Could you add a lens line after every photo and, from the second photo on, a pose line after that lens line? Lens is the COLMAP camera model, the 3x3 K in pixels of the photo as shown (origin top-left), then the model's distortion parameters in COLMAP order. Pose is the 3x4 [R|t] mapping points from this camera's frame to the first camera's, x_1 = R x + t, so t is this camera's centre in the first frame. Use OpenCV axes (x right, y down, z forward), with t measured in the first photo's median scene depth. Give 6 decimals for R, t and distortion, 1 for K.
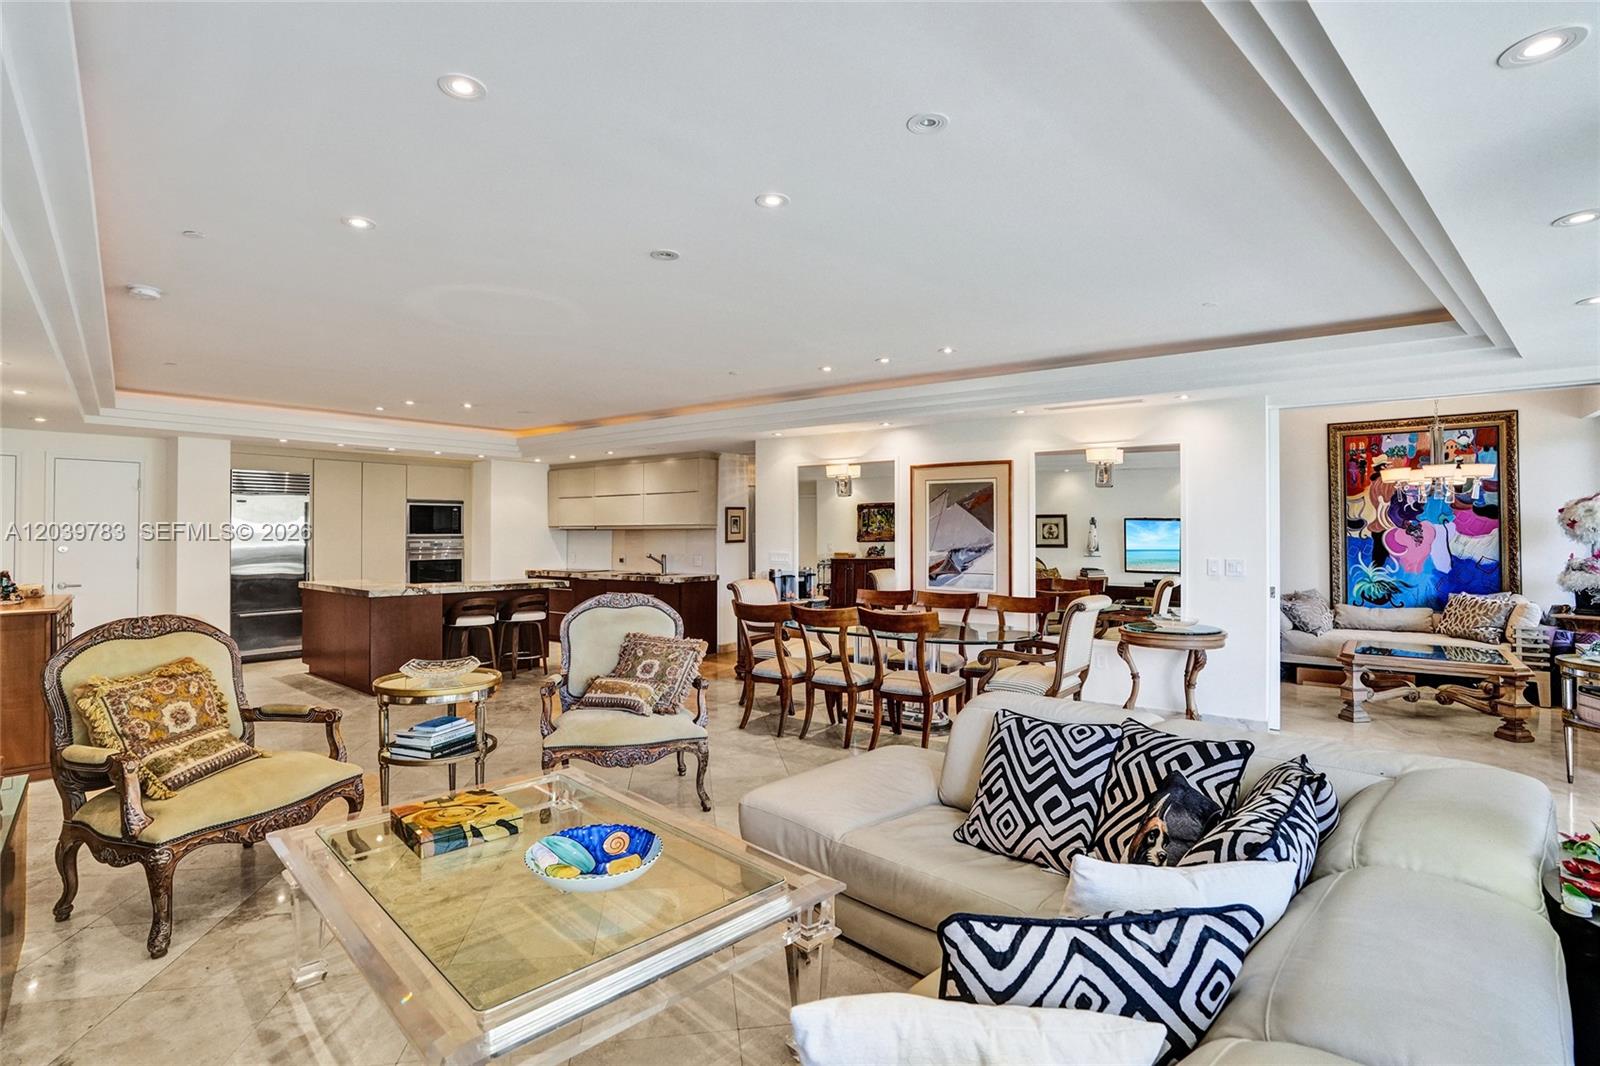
lens RADIAL K [[763.1, 0, 803.5], [0, 763.1, 524.4], [0, 0, 1]] dist [-0.058538, 0.029886]
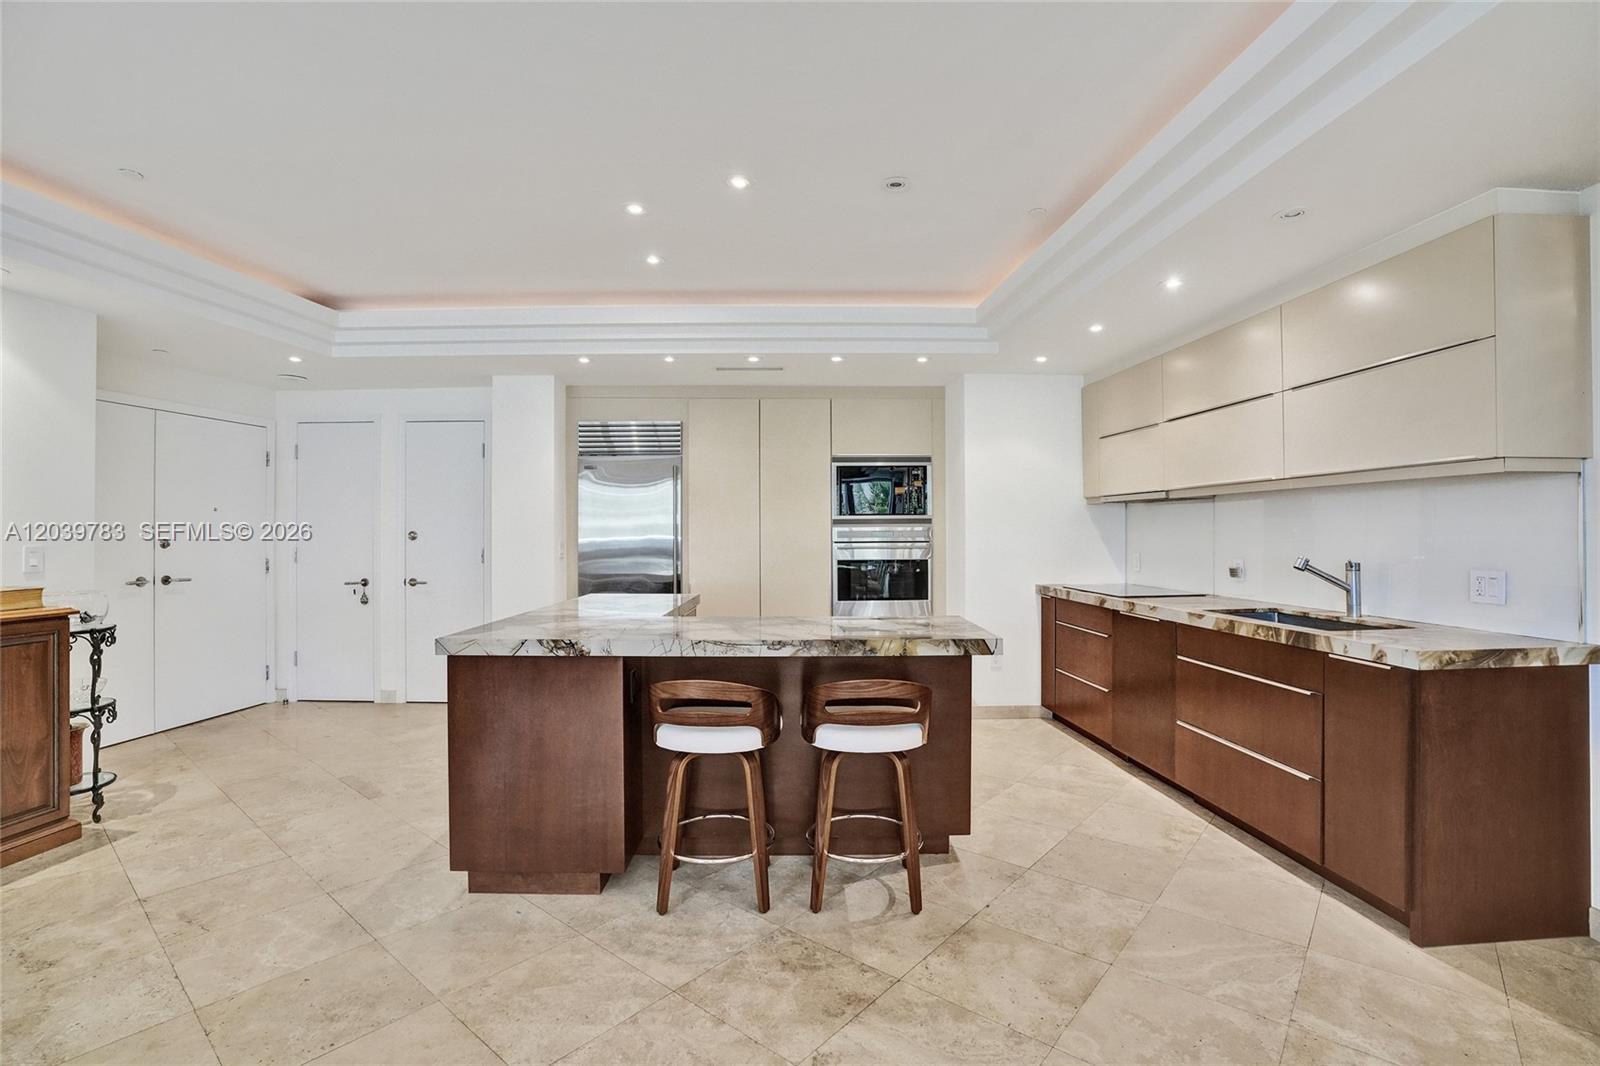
lens RADIAL K [[763.1, 0, 803.5], [0, 763.1, 524.4], [0, 0, 1]] dist [-0.058538, 0.029886]
pose [[0.660174, -0.008327, -0.751067, -0.125877], [0.011933, 0.999929, -0.000598, 0.025851], [0.751018, -0.008568, 0.660226, 0.782878]]
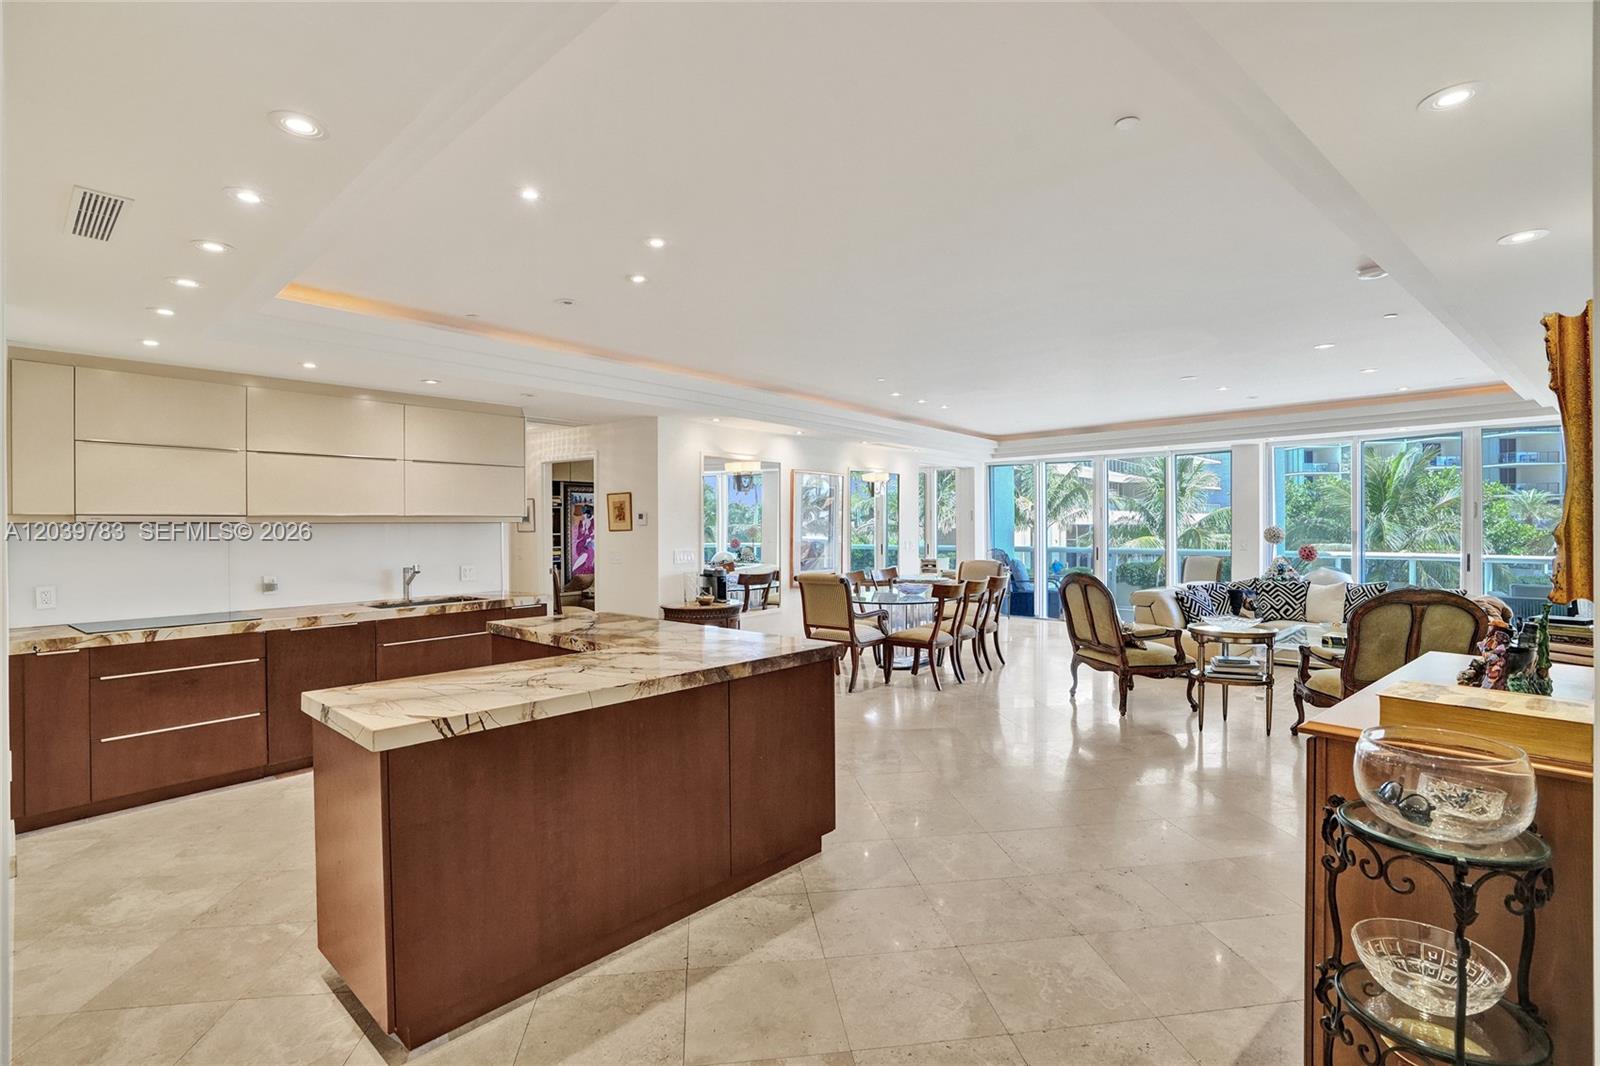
lens RADIAL K [[775.4, 0, 800.0], [0, 775.4, 533.0], [0, 0, 1]] dist [-0.000062, 0.000023]
pose [[0.007703, -0.009953, 0.999921, -0.997693], [-0.003855, 0.999943, 0.009982, 0.007351], [-0.999963, -0.003932, 0.007664, 0.912296]]
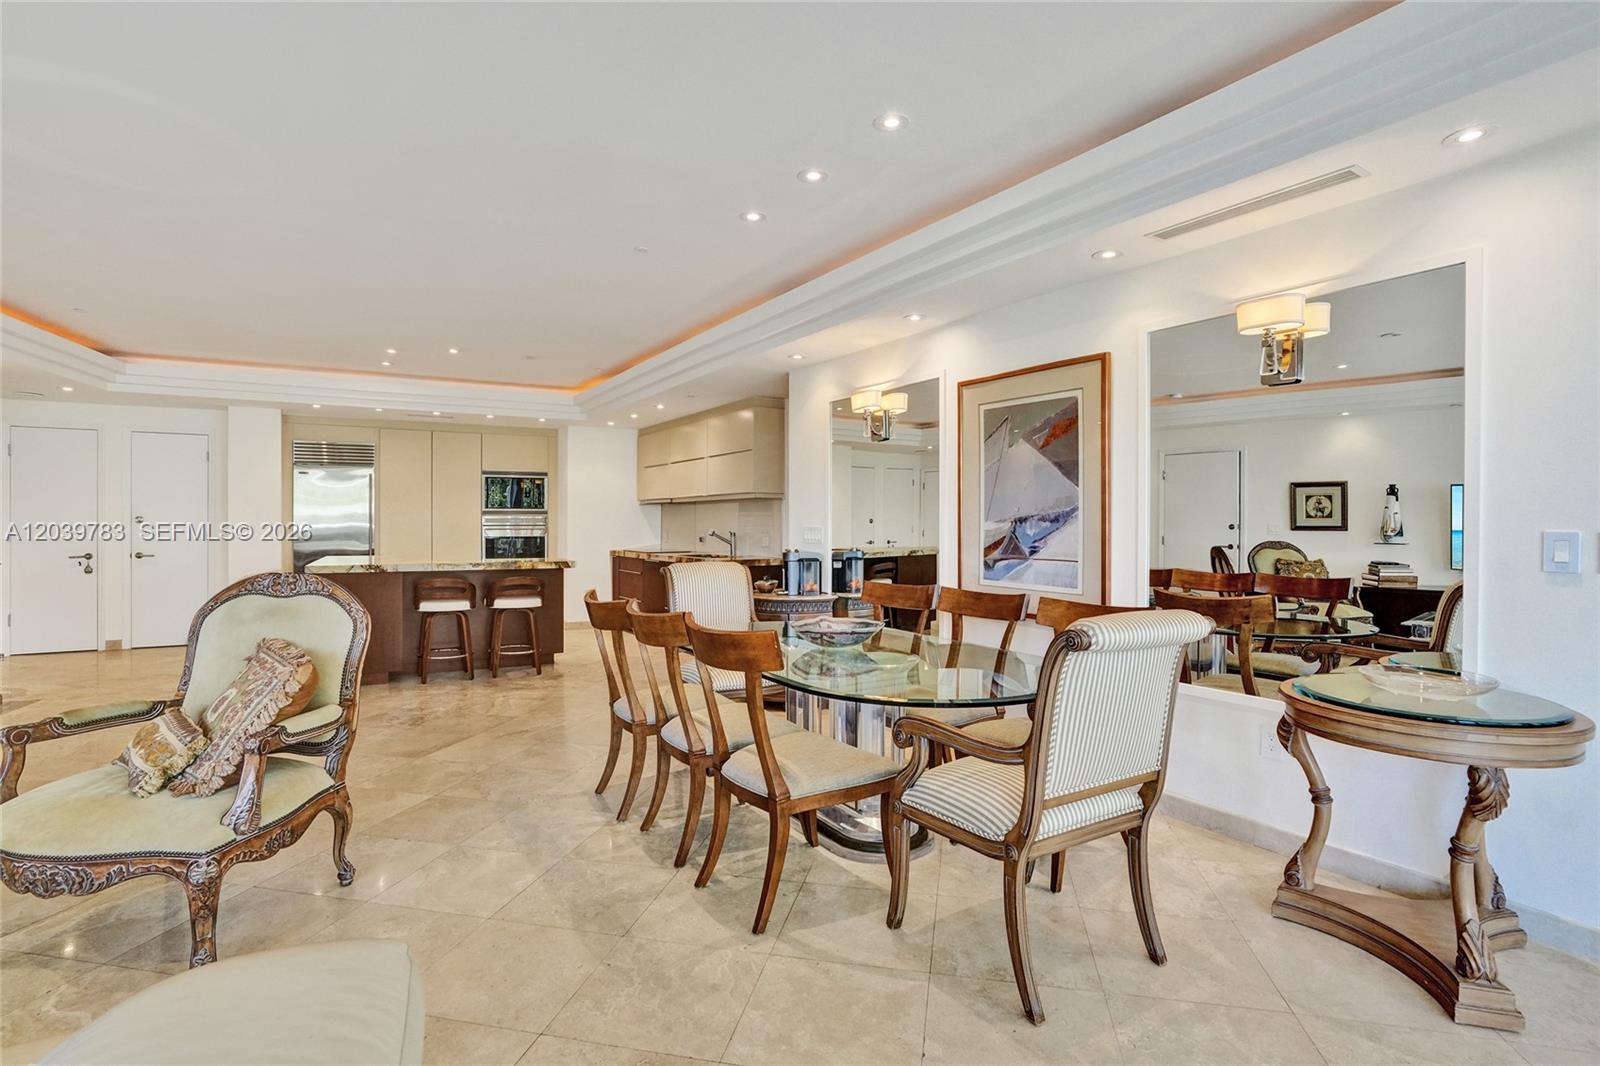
lens RADIAL K [[763.1, 0, 803.5], [0, 763.1, 524.4], [0, 0, 1]] dist [-0.058538, 0.029886]
pose [[0.934890, 0.002919, -0.354925, 0.228331], [0.001756, 0.999916, 0.012848, 0.027446], [0.354933, -0.012635, 0.934807, 0.359404]]
